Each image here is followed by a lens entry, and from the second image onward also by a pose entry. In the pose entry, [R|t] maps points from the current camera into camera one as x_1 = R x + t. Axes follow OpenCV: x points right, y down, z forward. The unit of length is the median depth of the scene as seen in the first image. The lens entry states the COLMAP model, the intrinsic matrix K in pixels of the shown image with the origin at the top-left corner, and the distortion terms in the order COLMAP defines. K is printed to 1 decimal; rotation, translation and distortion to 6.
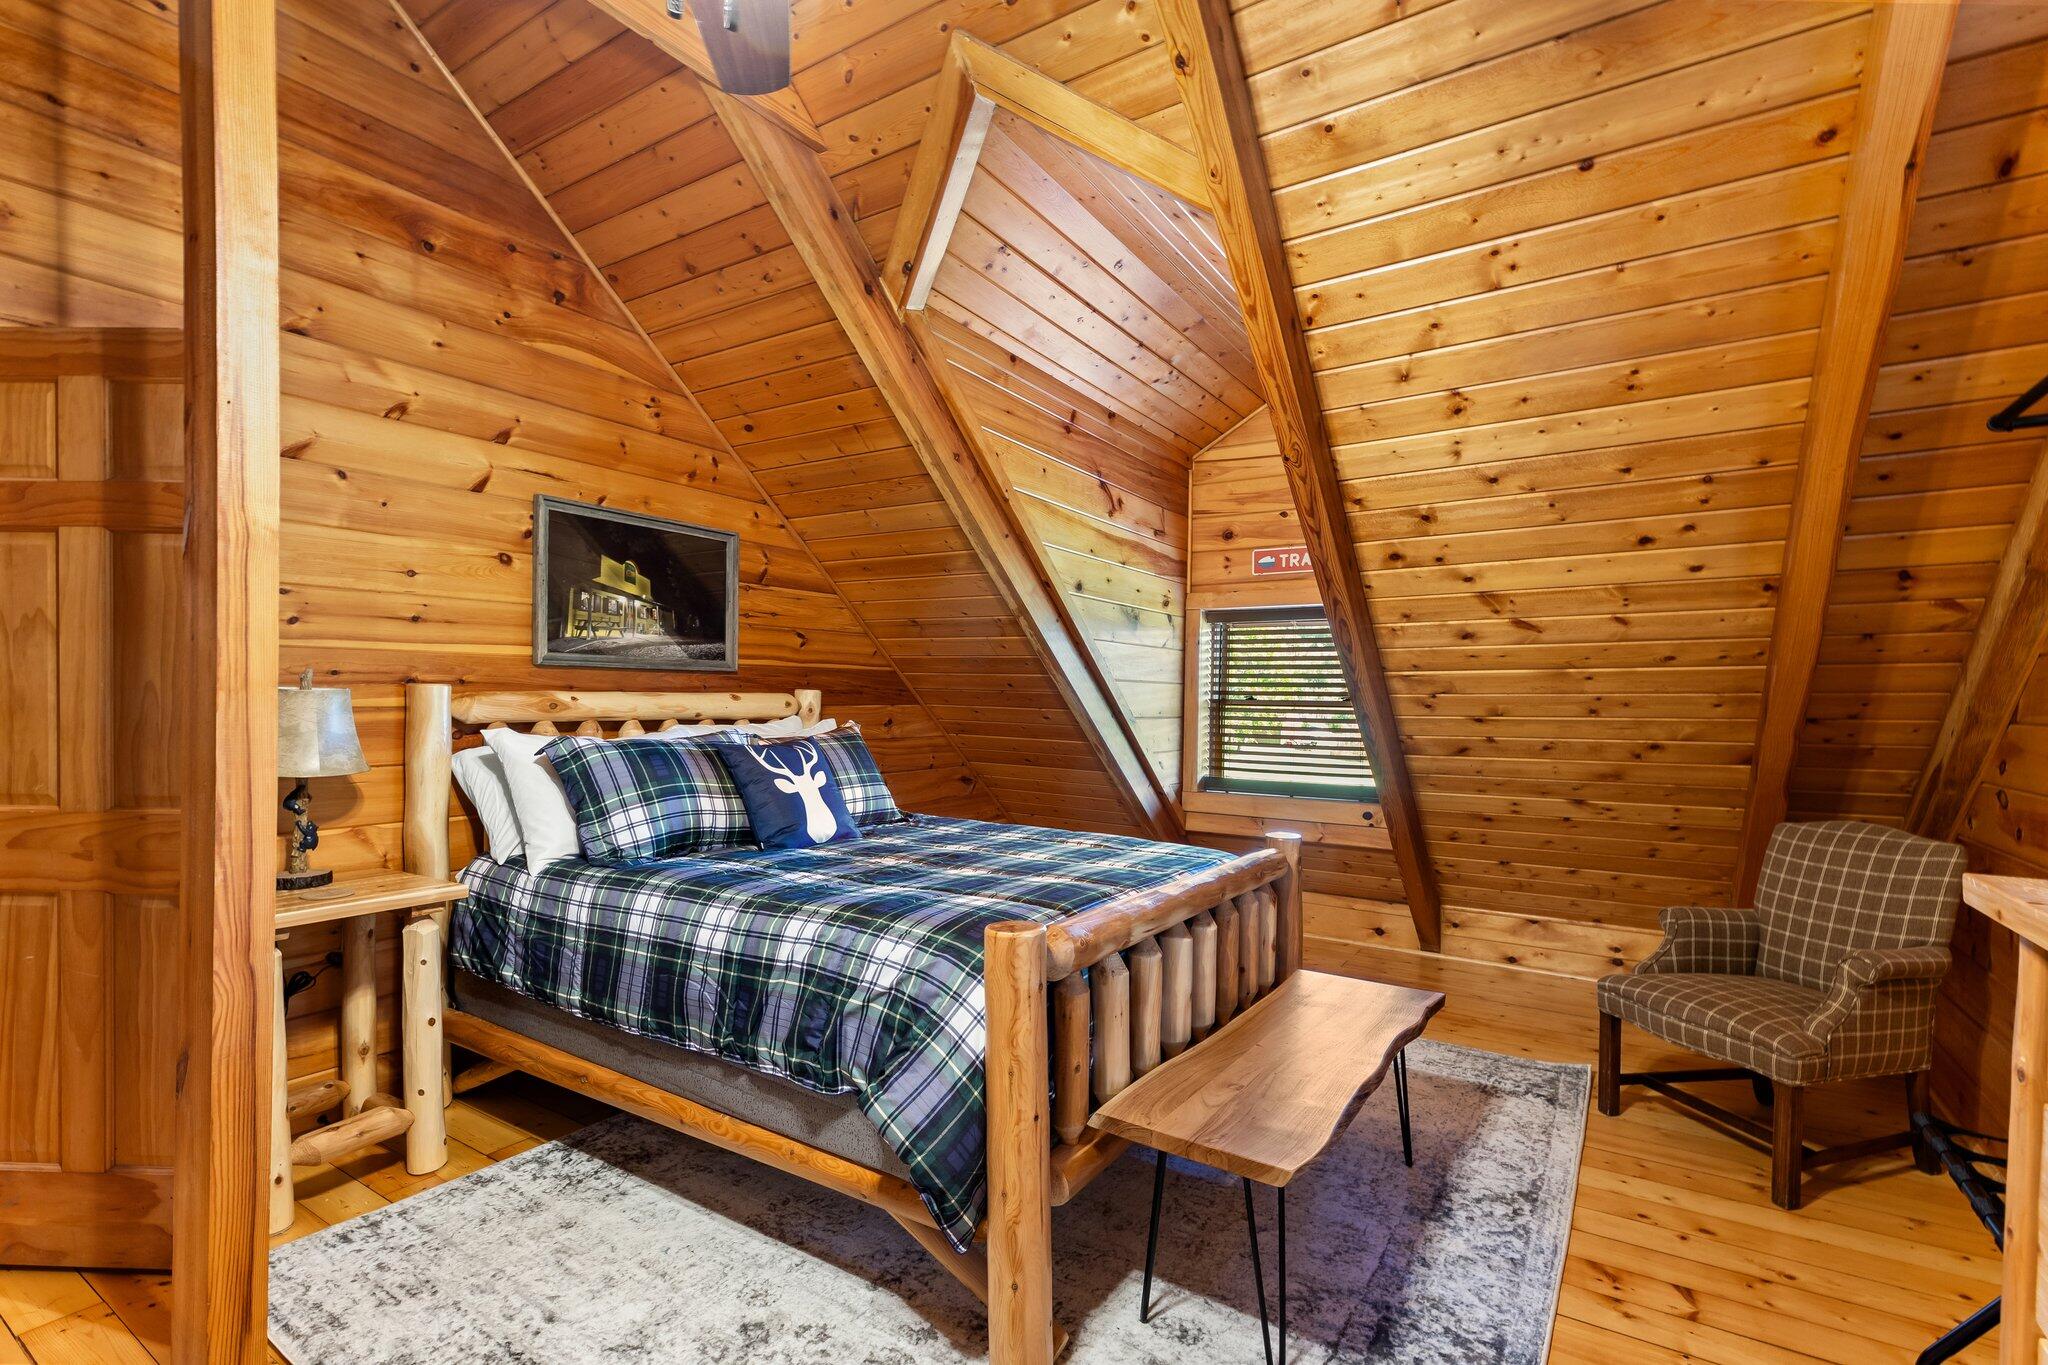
lens RADIAL K [[918.0, 0, 1024.2], [0, 918.0, 703.5], [0, 0, 1]] dist [0.010361, -0.001838]
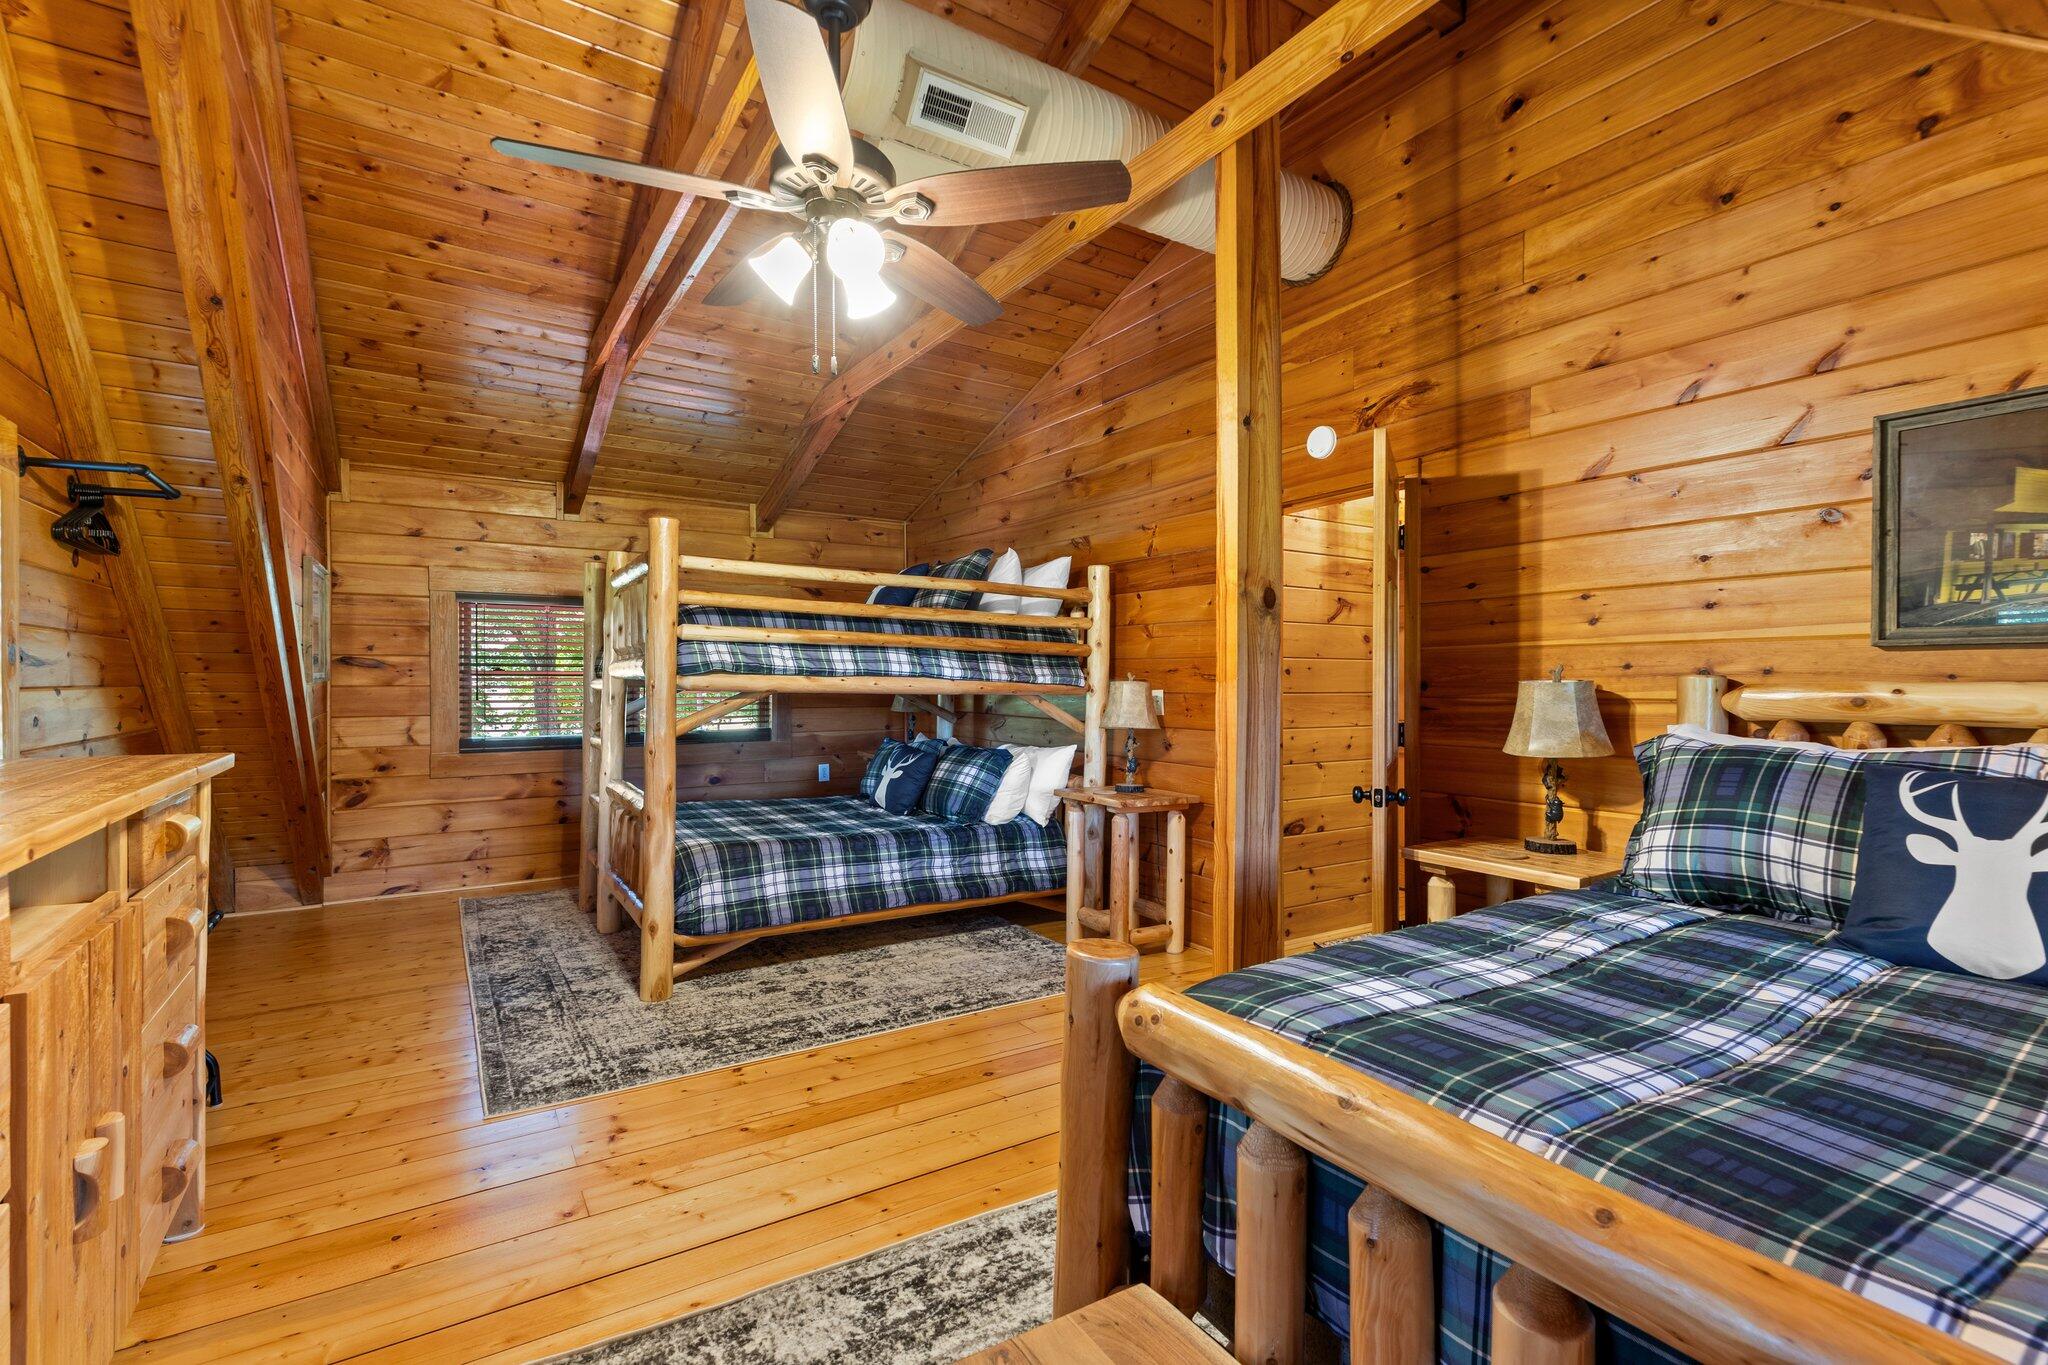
lens RADIAL K [[918.0, 0, 1024.3], [0, 918.0, 682.9], [0, 0, 1]] dist [0.010361, -0.001838]
pose [[-0.422398, -0.016122, -0.906267, 0.428585], [-0.010785, 0.999860, -0.012760, 0.003473], [0.906346, 0.004384, -0.422513, 0.681987]]
